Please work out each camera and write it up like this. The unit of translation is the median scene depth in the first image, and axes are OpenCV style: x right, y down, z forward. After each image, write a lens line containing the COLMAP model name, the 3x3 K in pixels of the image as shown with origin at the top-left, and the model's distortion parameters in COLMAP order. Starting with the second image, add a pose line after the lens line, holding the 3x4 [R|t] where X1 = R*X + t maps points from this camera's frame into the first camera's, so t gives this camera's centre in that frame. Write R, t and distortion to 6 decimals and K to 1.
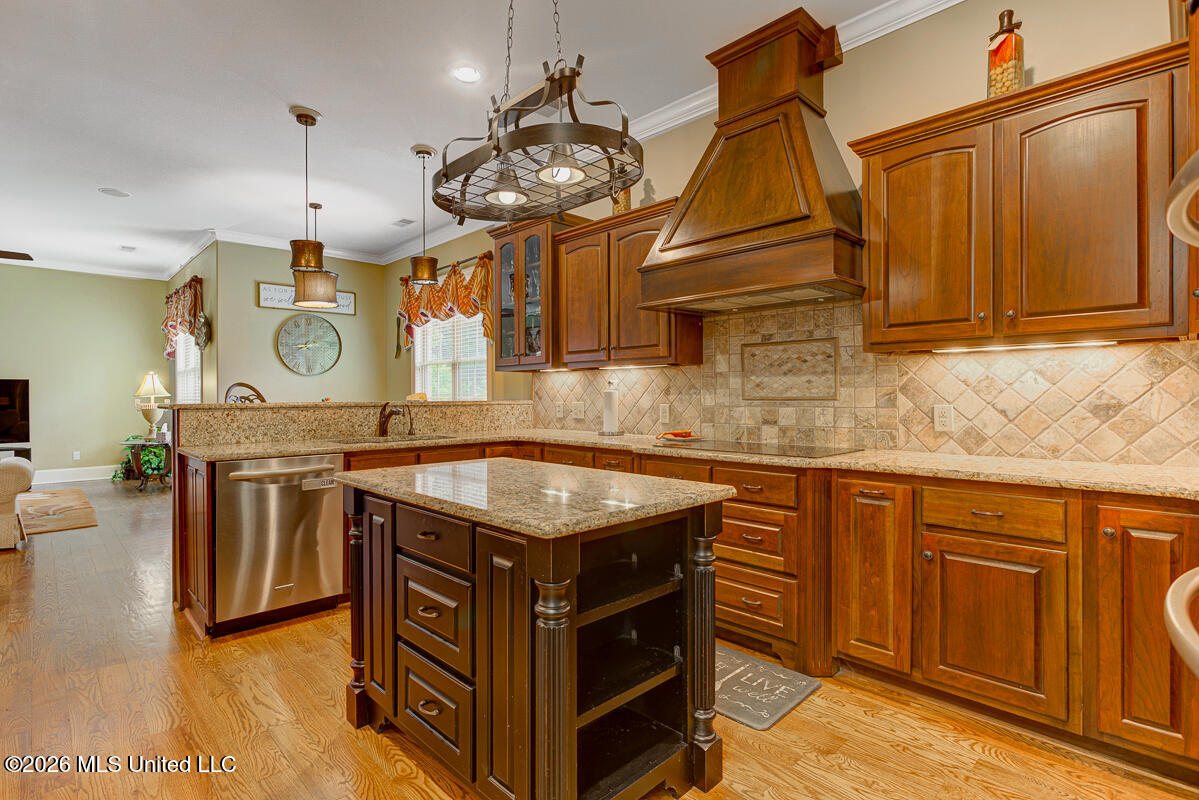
lens RADIAL K [[579.7, 0, 593.9], [0, 579.7, 397.8], [0, 0, 1]] dist [-0.037540, -0.000734]
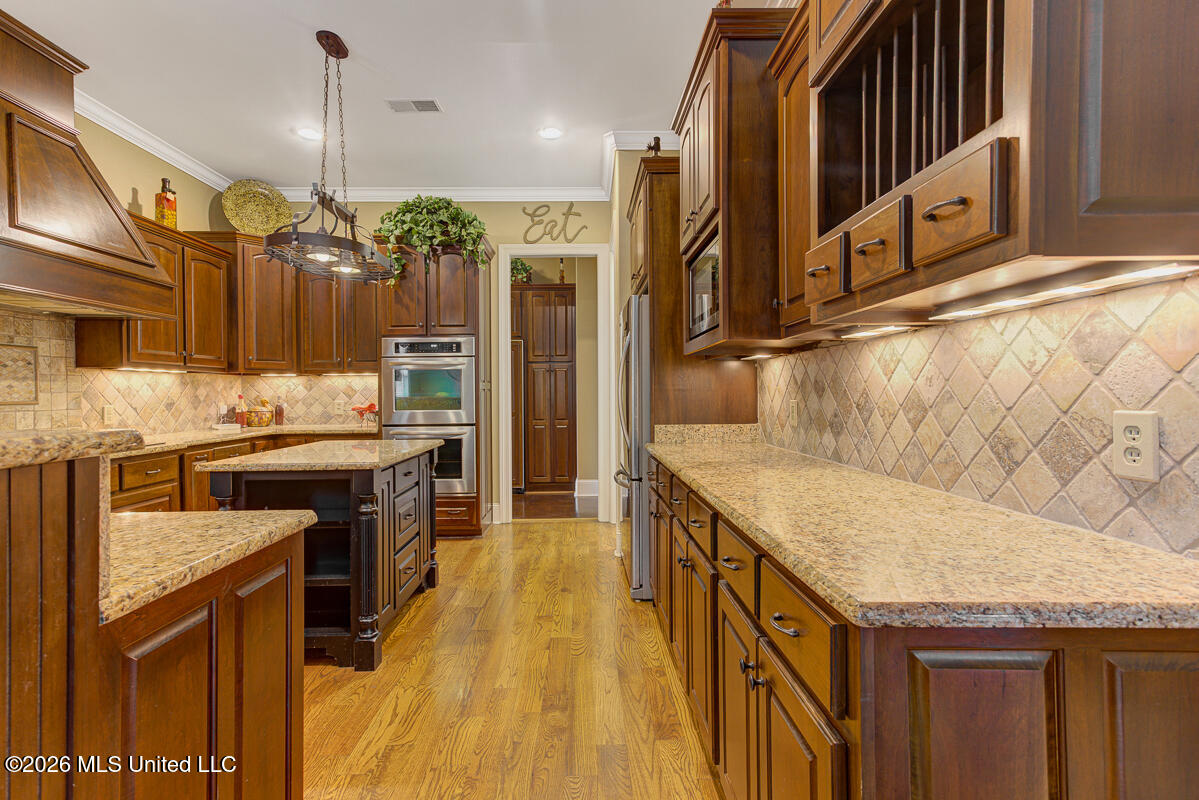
lens RADIAL K [[579.6, 0, 596.8], [0, 579.6, 394.1], [0, 0, 1]] dist [0.002402, 0.000705]
pose [[-0.723619, -0.000103, 0.690200, -1.075118], [0.005653, 0.999966, 0.006075, -0.015471], [-0.690176, 0.008297, -0.723594, 1.034020]]
